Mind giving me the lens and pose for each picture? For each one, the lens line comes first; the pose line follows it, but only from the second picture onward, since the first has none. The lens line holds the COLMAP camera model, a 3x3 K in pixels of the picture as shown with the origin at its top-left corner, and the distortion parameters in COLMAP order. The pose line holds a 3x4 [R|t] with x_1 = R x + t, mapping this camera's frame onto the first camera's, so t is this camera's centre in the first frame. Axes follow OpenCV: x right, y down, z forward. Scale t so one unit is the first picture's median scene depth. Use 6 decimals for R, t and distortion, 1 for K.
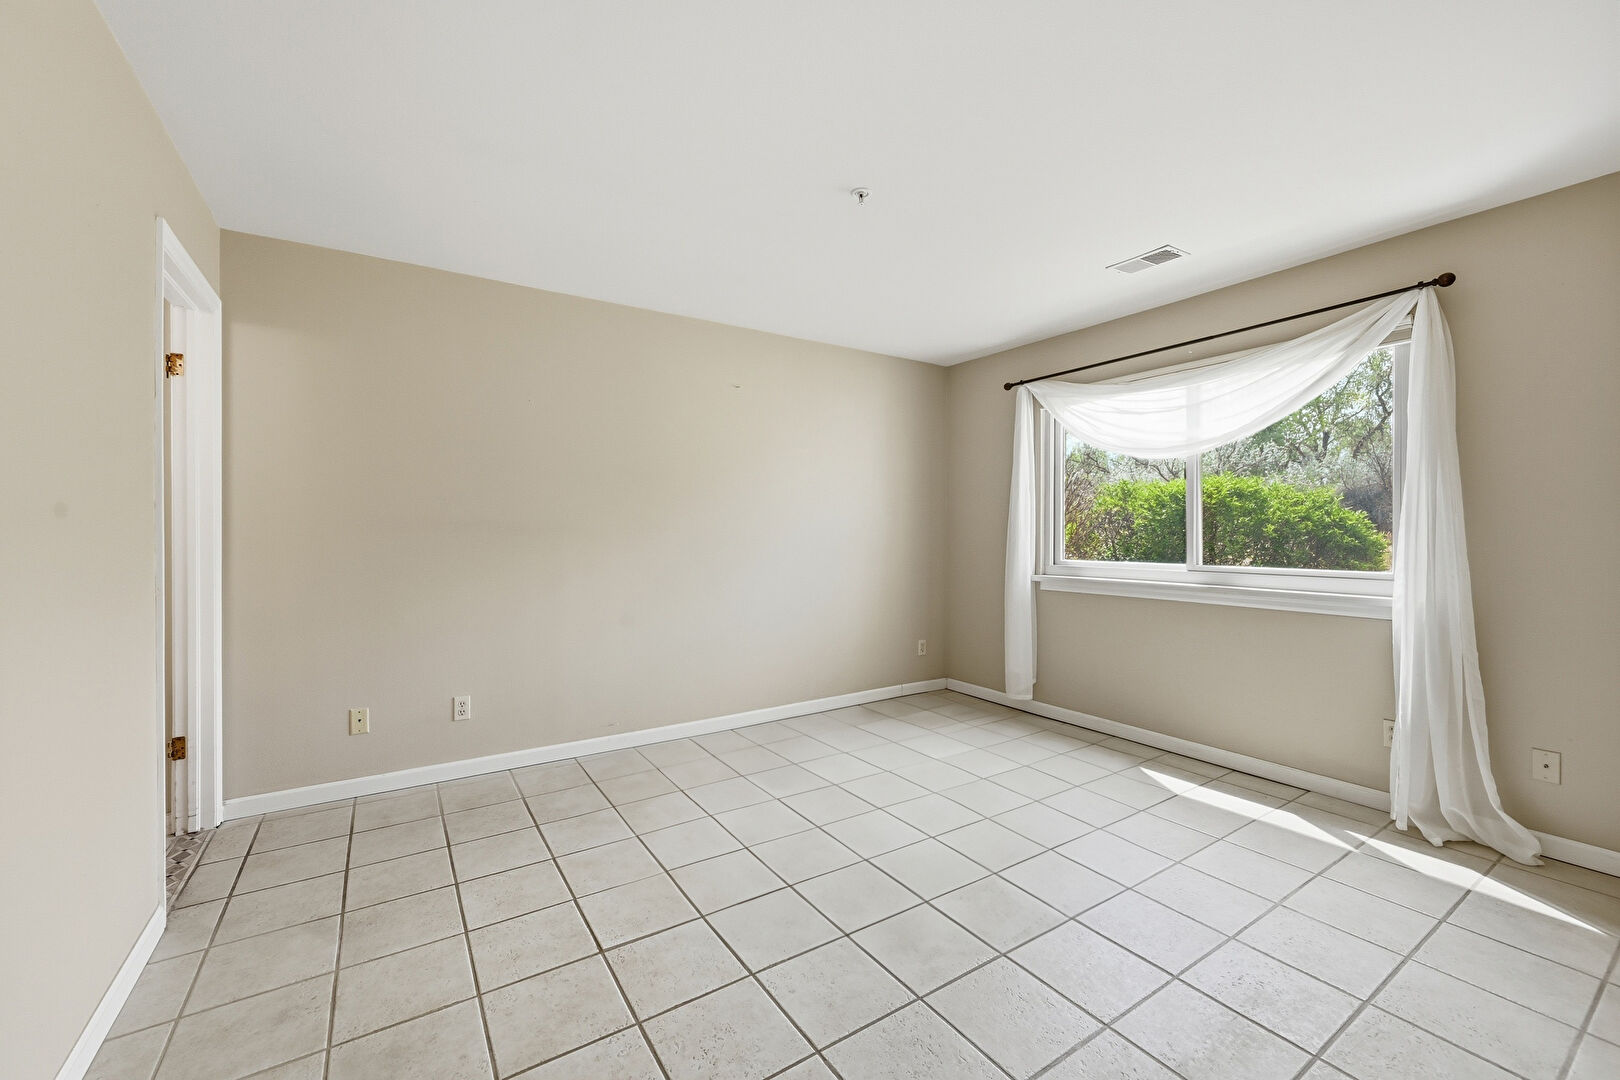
lens RADIAL K [[646.8, 0, 811.3], [0, 646.8, 534.4], [0, 0, 1]] dist [-0.001239, 0.000004]
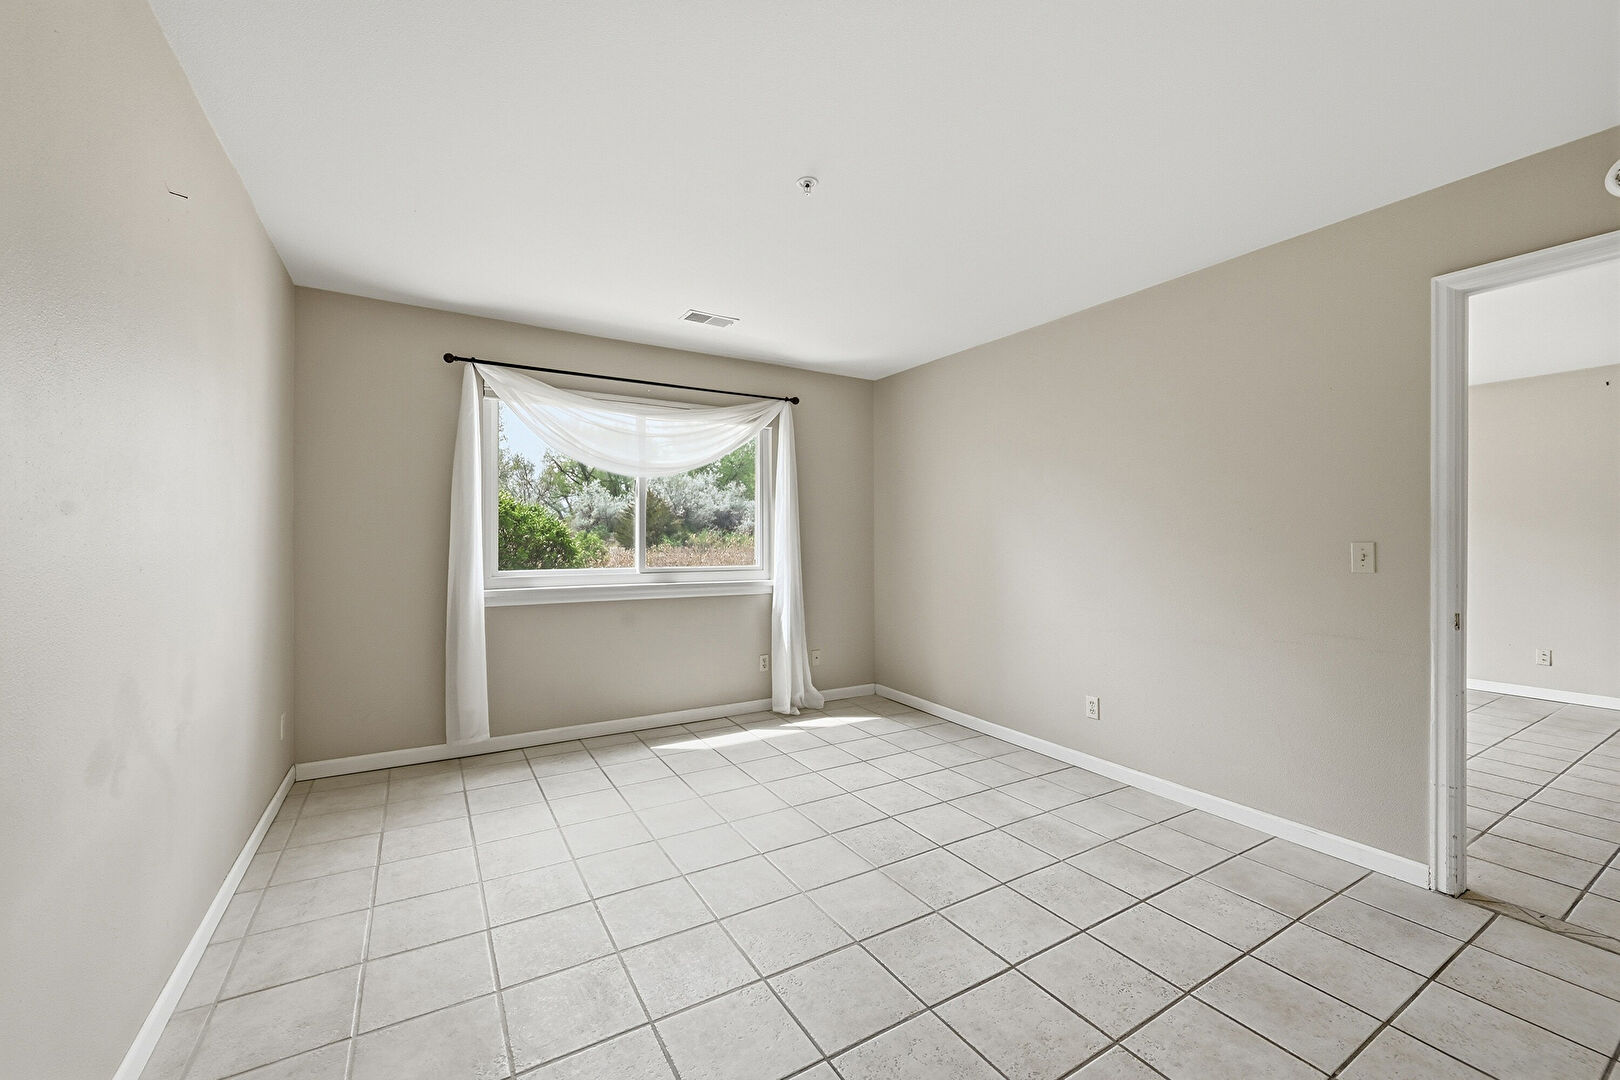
lens RADIAL K [[646.8, 0, 810.4], [0, 646.8, 540.0], [0, 0, 1]] dist [-0.001239, 0.000004]
pose [[0.032000, -0.001524, 0.999487, -0.704465], [-0.001243, 0.999998, 0.001565, -0.008262], [-0.999487, -0.001293, 0.031998, 0.775896]]
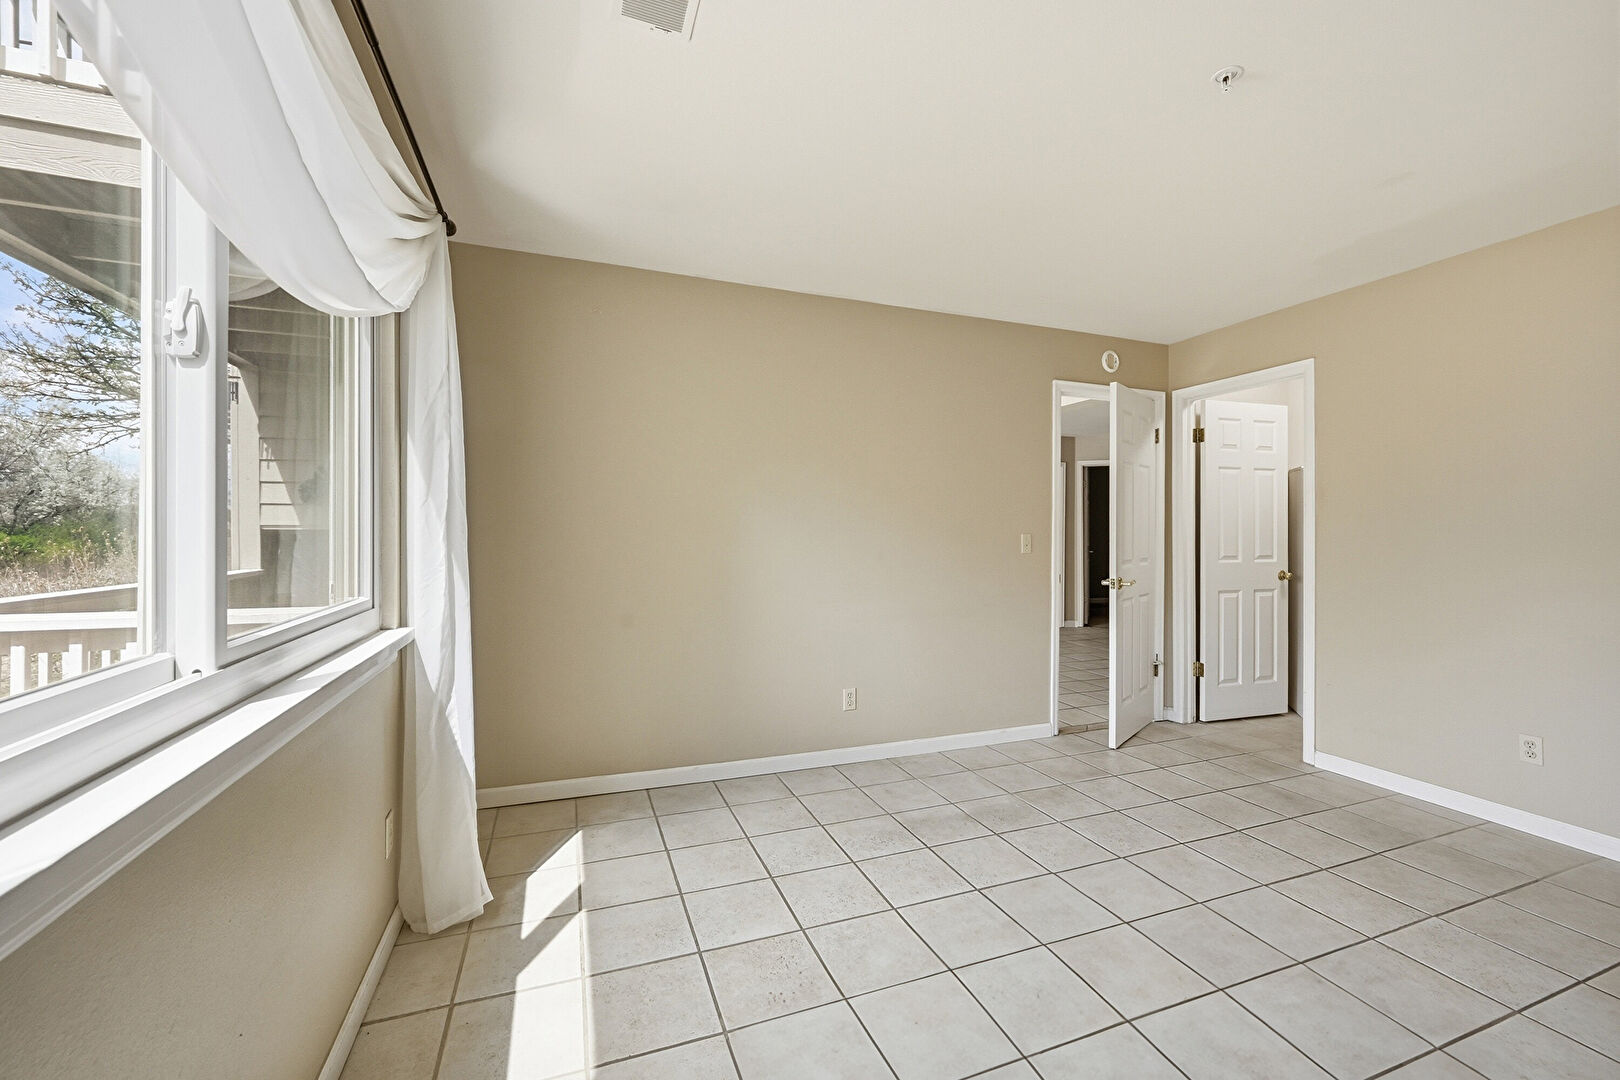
lens RADIAL K [[646.8, 0, 807.5], [0, 646.8, 534.9], [0, 0, 1]] dist [-0.001239, 0.000004]
pose [[-0.975525, -0.002667, 0.219873, 0.306474], [-0.001287, 0.999979, 0.006417, -0.009910], [-0.219885, 0.005977, -0.975507, 1.468417]]
